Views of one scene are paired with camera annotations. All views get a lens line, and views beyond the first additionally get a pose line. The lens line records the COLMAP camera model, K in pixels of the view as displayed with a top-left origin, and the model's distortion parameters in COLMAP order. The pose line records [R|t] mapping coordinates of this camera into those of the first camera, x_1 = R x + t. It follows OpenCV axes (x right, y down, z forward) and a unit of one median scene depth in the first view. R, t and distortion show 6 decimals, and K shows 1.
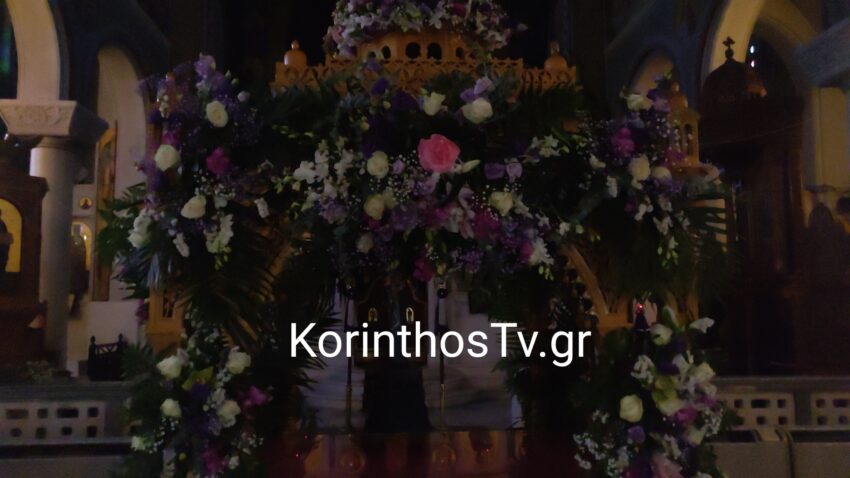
lens RADIAL K [[650.6, 0, 420.3], [0, 650.6, 244.0], [0, 0, 1]] dist [0.010619, 0.005462]
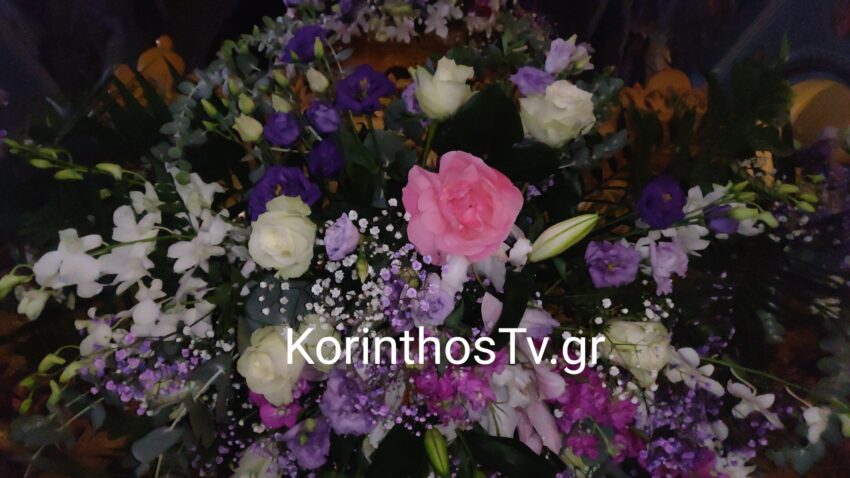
lens RADIAL K [[650.6, 0, 423.9], [0, 650.6, 243.4], [0, 0, 1]] dist [0.010619, 0.005462]
pose [[0.999784, -0.001861, 0.020711, 0.000329], [0.006794, 0.970552, -0.240796, -0.035616], [-0.019653, 0.240885, 0.970355, 0.638144]]
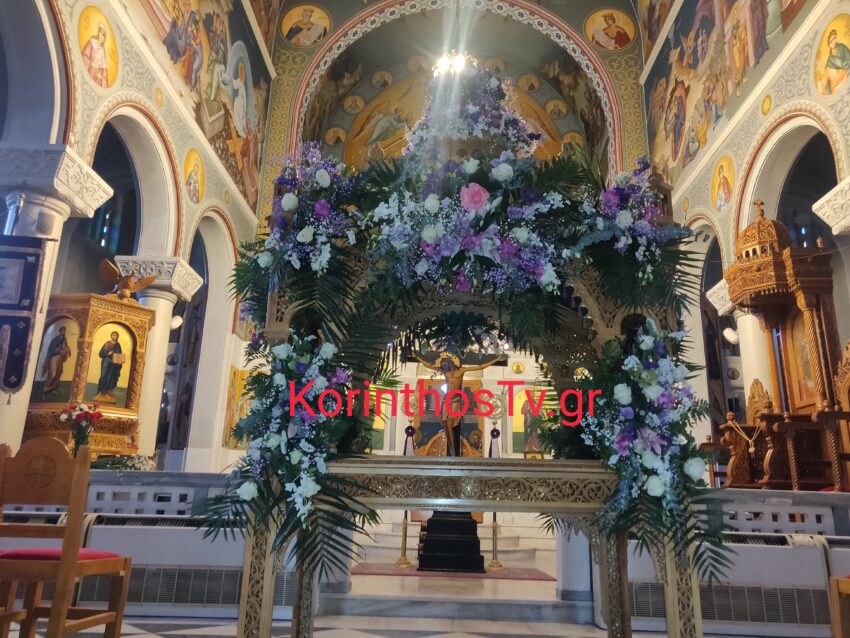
lens RADIAL K [[664.4, 0, 428.1], [0, 664.4, 327.6], [0, 0, 1]] dist [0.006980, -0.009723]
pose [[0.996434, 0.007591, -0.084038, 0.049921], [-0.022427, 0.983948, -0.177043, 0.391017], [0.081345, 0.178296, 0.980609, -0.382495]]
